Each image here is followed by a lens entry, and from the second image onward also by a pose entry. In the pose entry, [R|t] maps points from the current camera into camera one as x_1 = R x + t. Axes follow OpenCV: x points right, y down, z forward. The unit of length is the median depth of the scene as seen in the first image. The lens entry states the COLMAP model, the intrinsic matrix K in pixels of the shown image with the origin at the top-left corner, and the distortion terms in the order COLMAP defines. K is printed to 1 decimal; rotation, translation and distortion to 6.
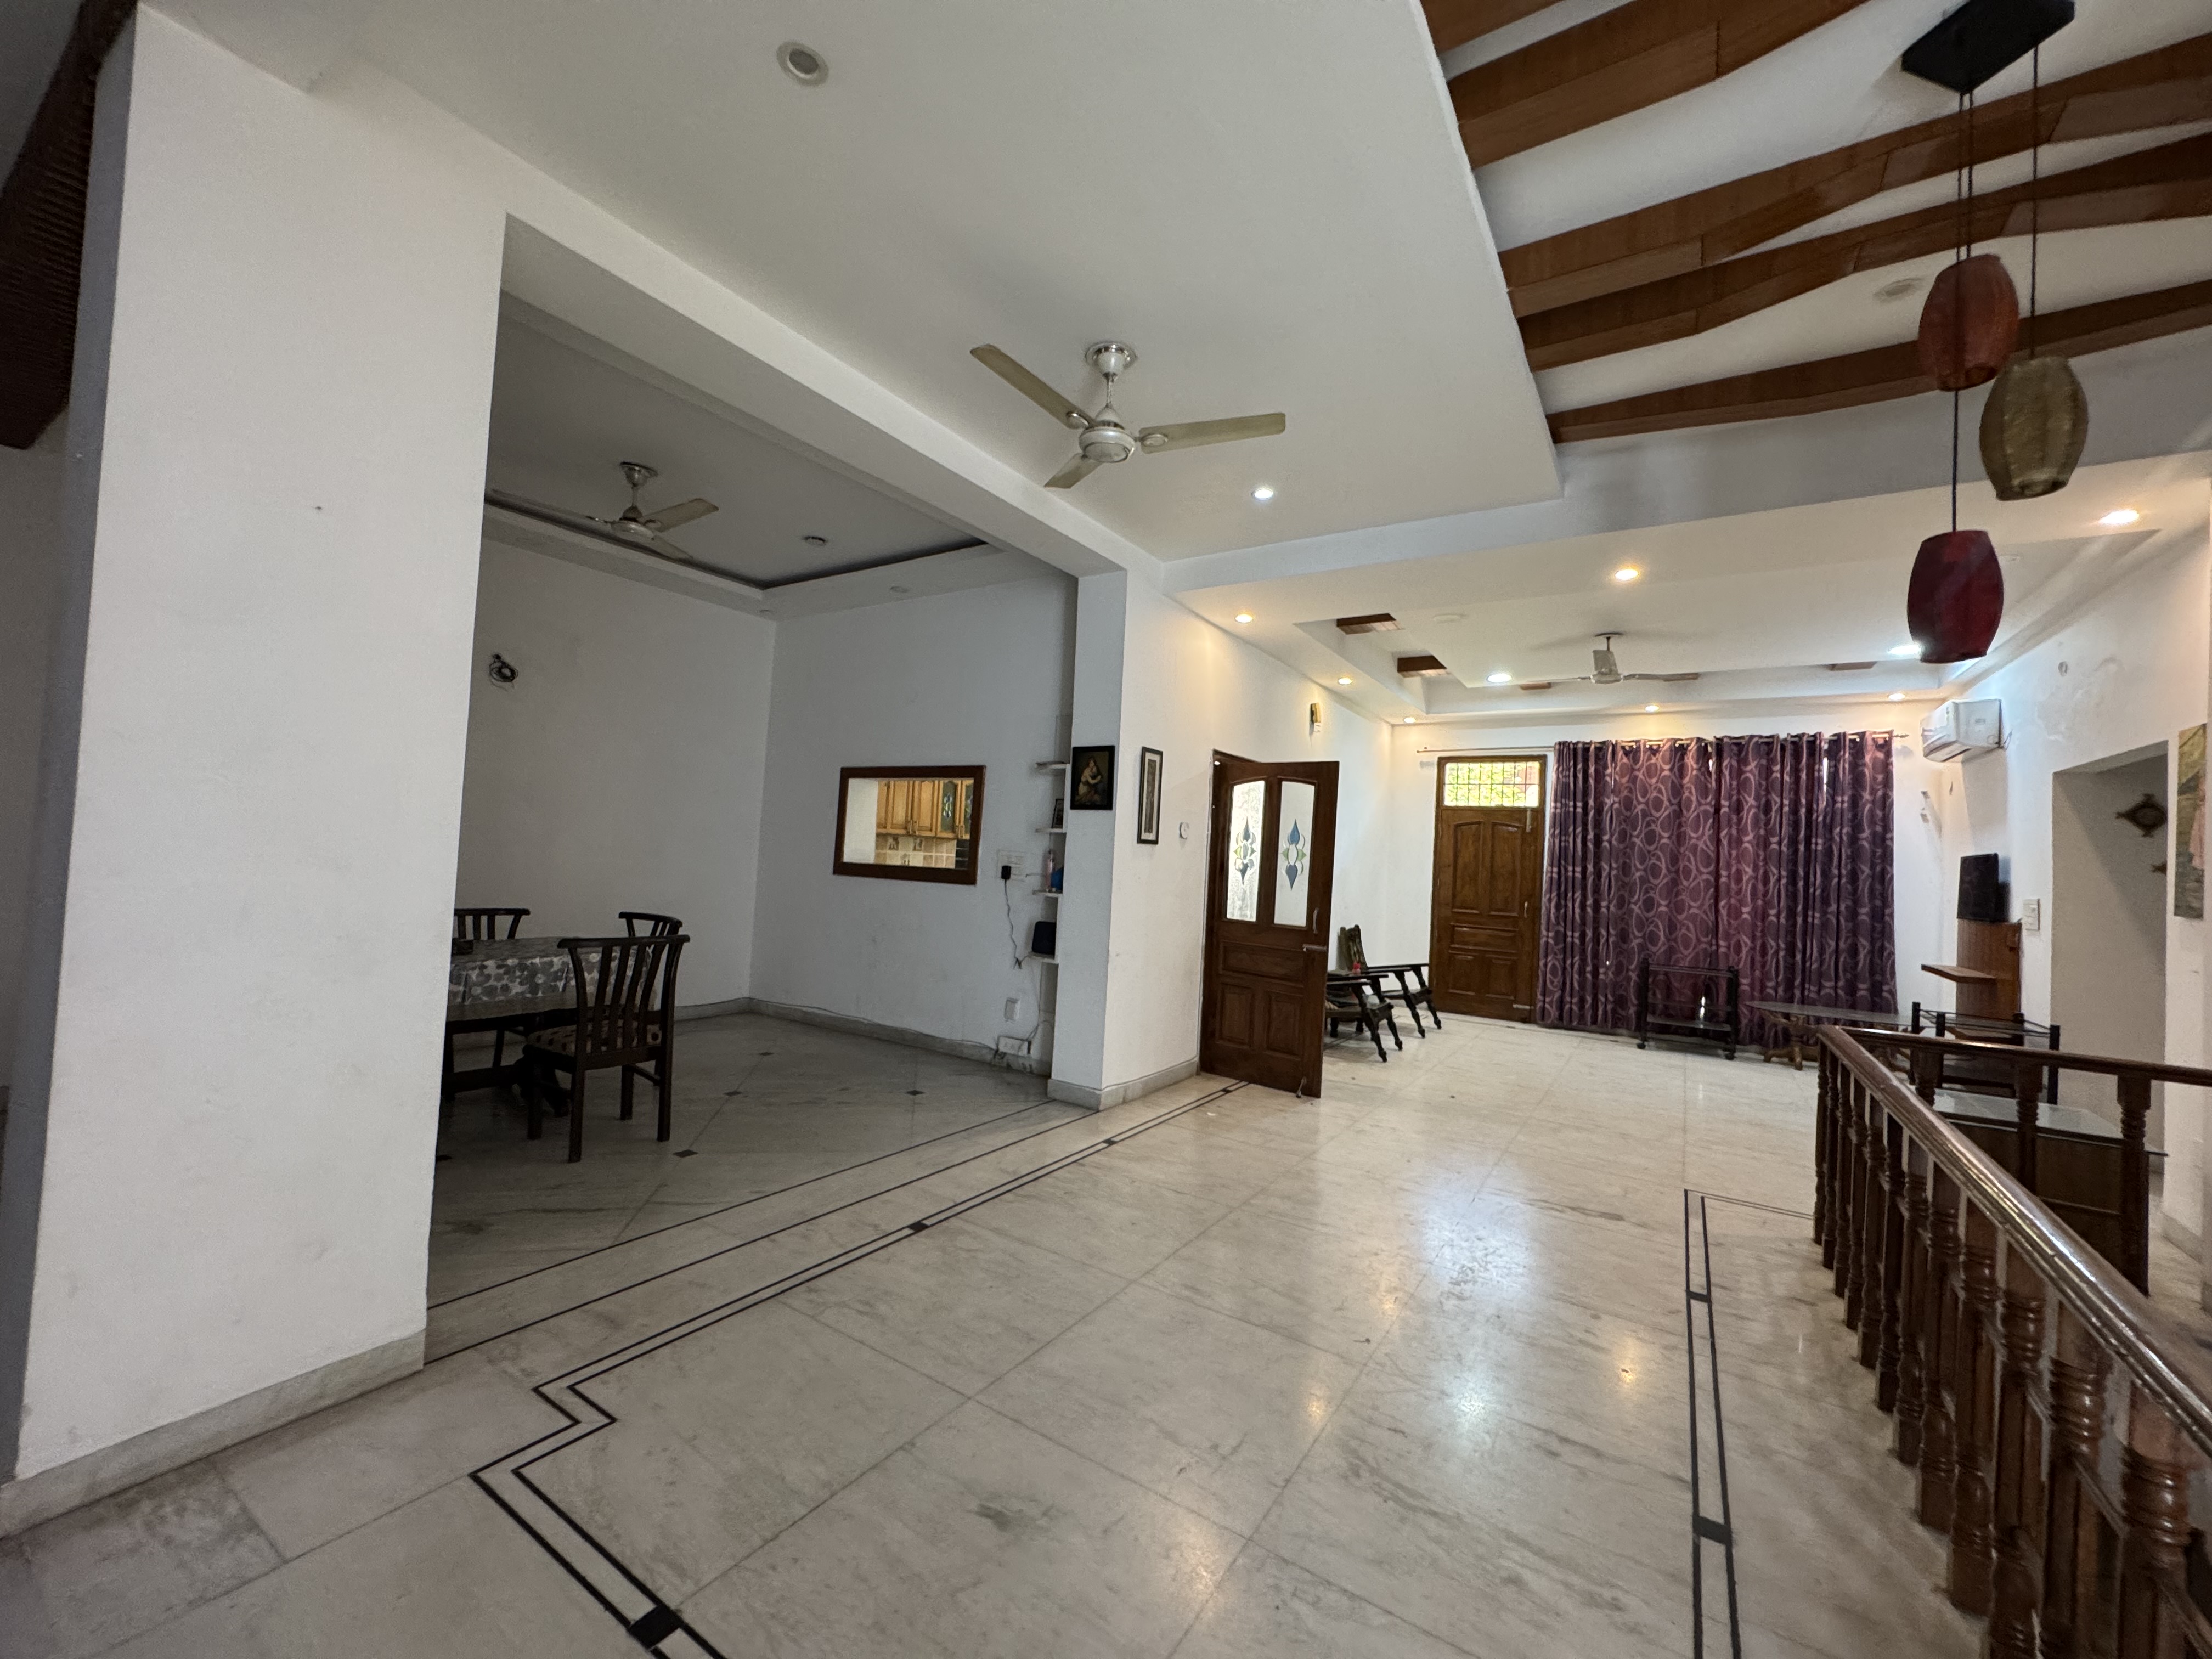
lens RADIAL K [[884.1, 0, 1107.1], [0, 884.1, 832.0], [0, 0, 1]] dist [-0.005825, -0.000034]
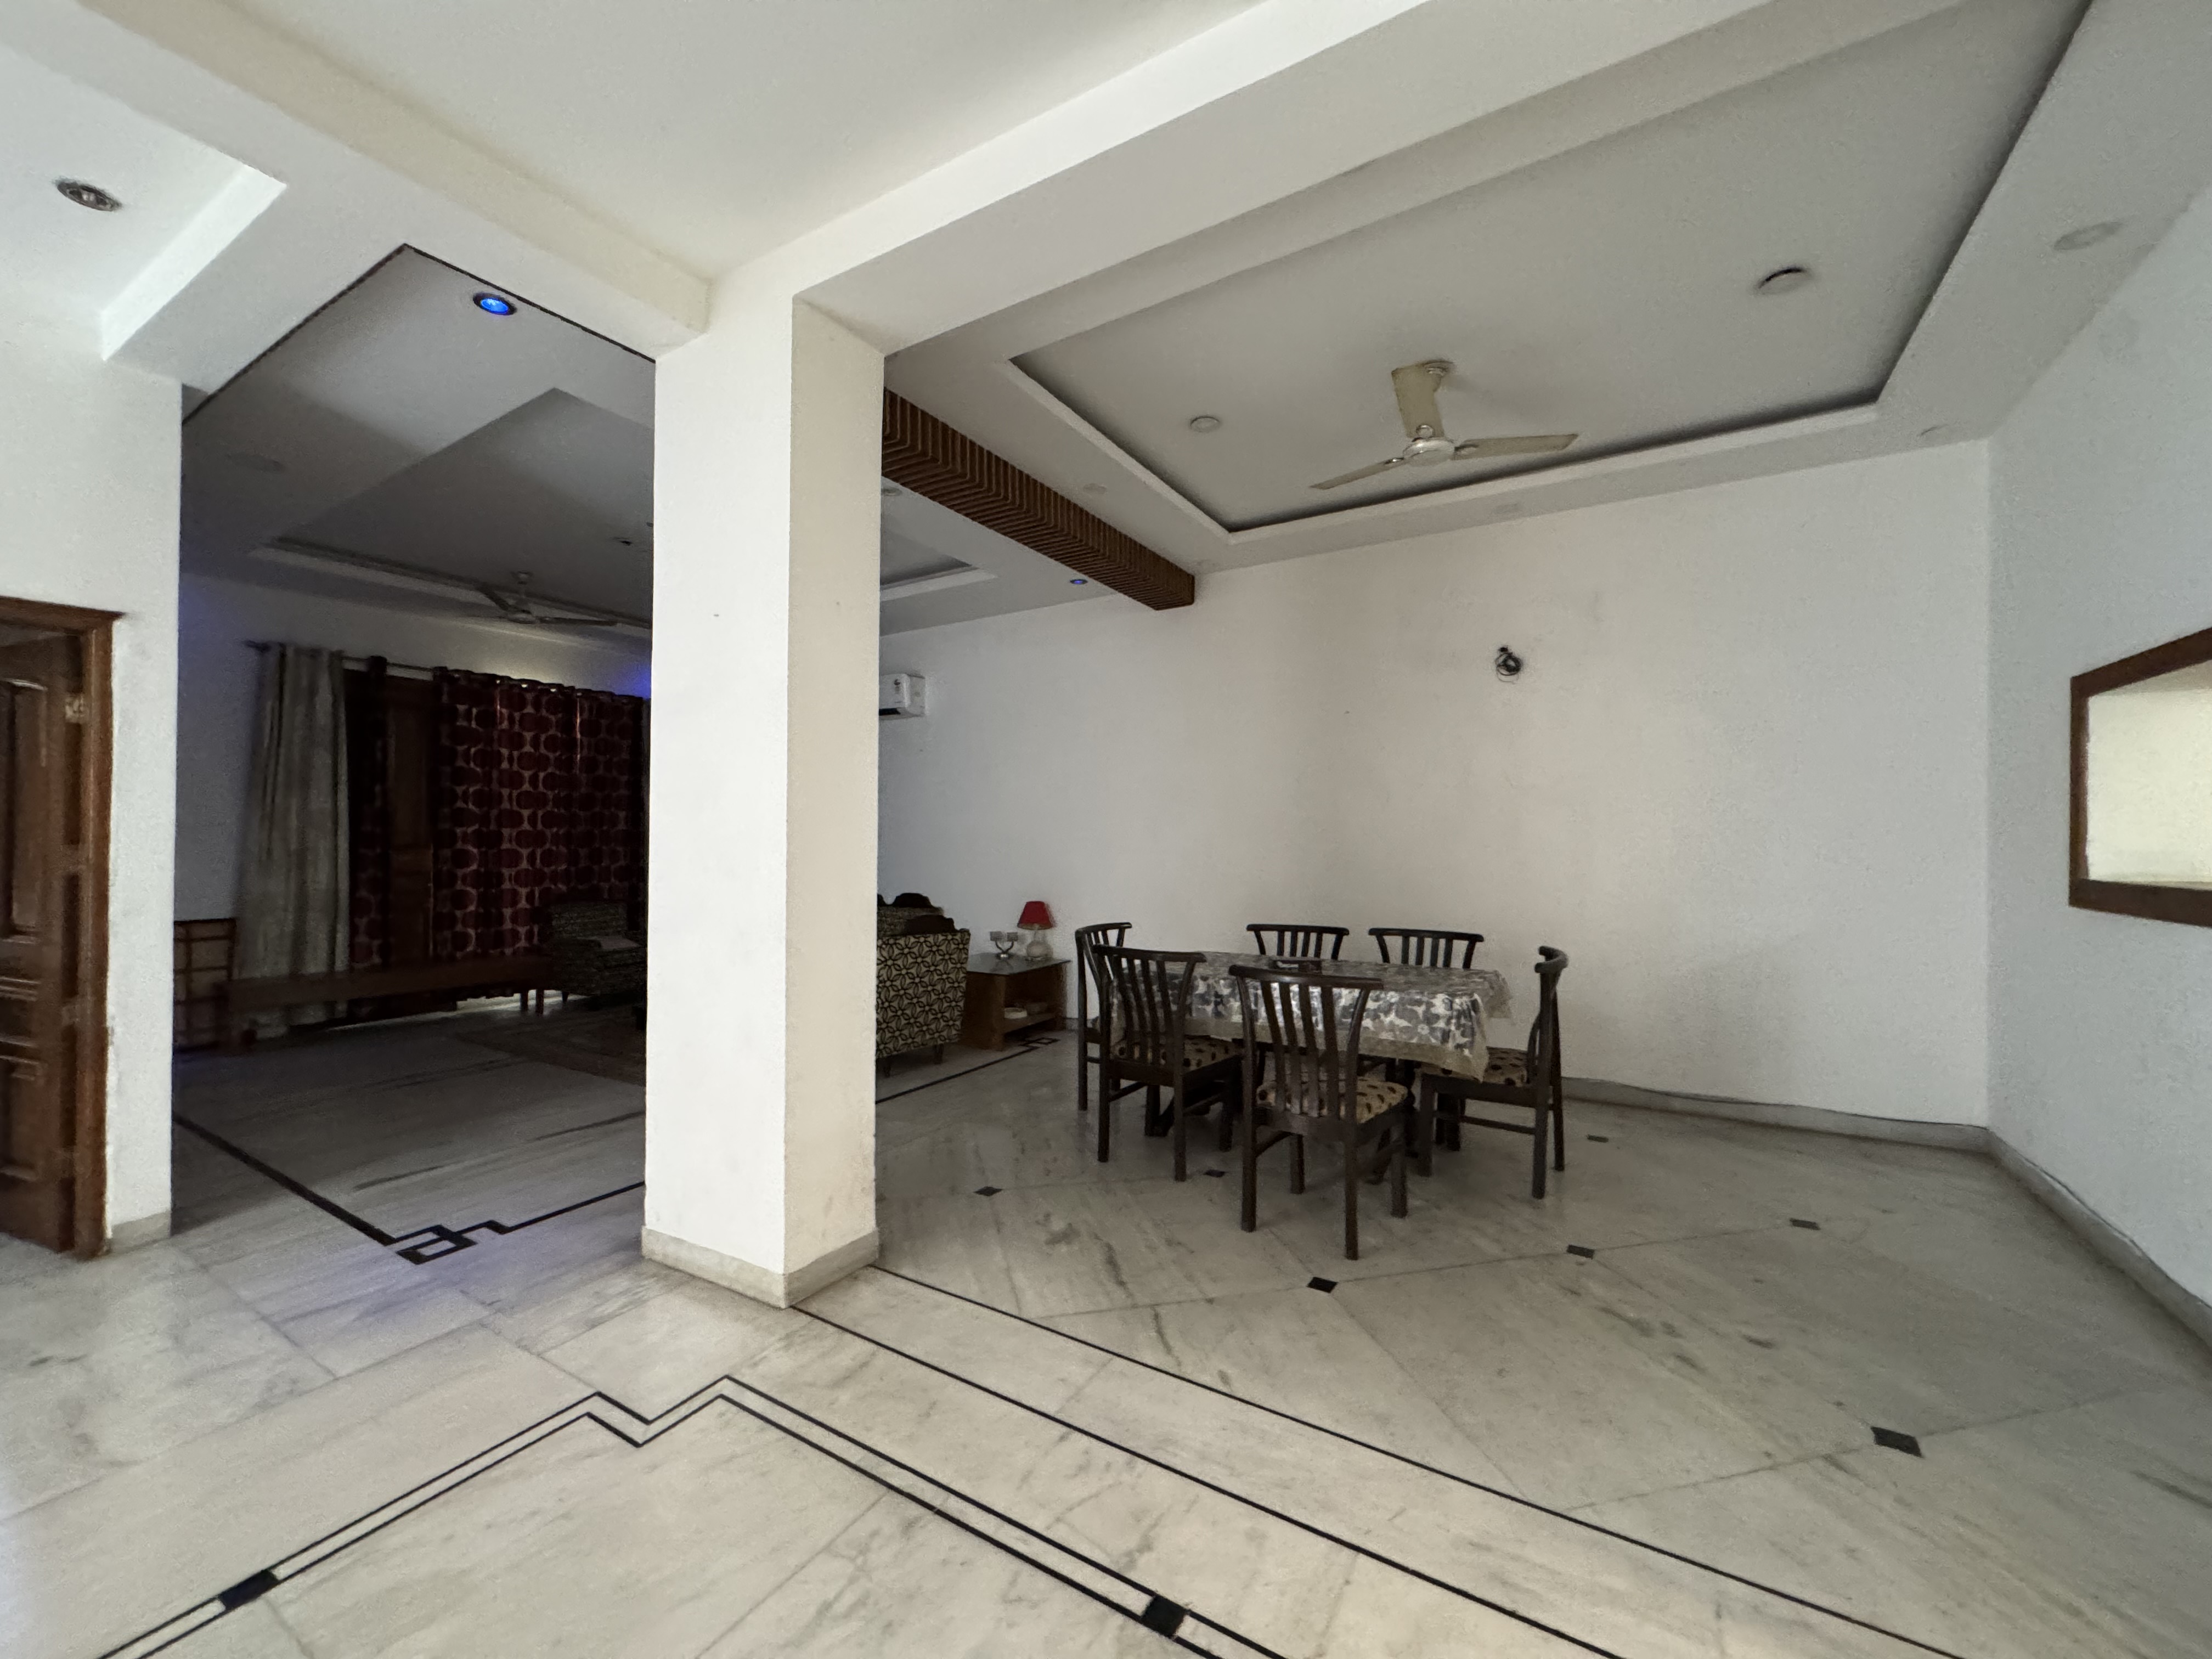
lens RADIAL K [[884.1, 0, 1104.5], [0, 884.1, 823.7], [0, 0, 1]] dist [-0.005825, -0.000034]
pose [[0.029088, -0.069559, -0.997154, 0.246958], [0.025362, 0.997306, -0.068830, 0.039709], [0.999255, -0.023288, 0.030774, 0.807170]]
